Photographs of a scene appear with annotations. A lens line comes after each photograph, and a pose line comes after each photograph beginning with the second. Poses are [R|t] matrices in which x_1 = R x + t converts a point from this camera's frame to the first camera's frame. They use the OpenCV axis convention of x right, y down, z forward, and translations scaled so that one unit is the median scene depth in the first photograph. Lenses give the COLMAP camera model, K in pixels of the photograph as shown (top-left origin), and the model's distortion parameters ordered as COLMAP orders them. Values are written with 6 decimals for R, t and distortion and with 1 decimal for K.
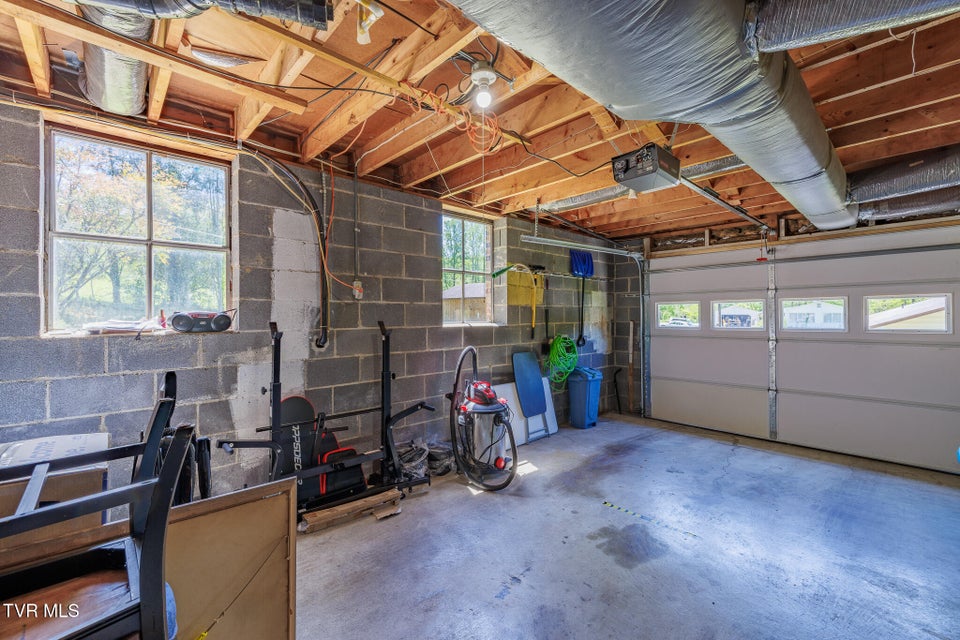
lens RADIAL K [[410.6, 0, 478.9], [0, 410.6, 317.3], [0, 0, 1]] dist [-0.000288, -0.000569]
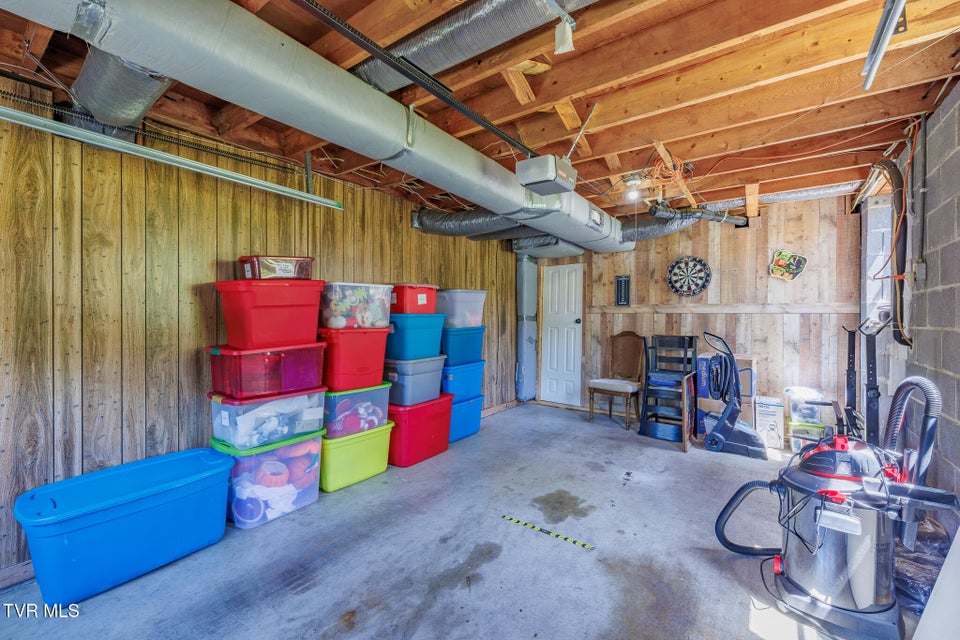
lens RADIAL K [[410.6, 0, 480.5], [0, 410.6, 317.9], [0, 0, 1]] dist [-0.000288, -0.000569]
pose [[-0.982269, 0.003510, -0.187446, 0.705507], [0.002053, 0.999966, 0.007967, 0.003951], [0.187467, 0.007441, -0.982243, 1.835991]]
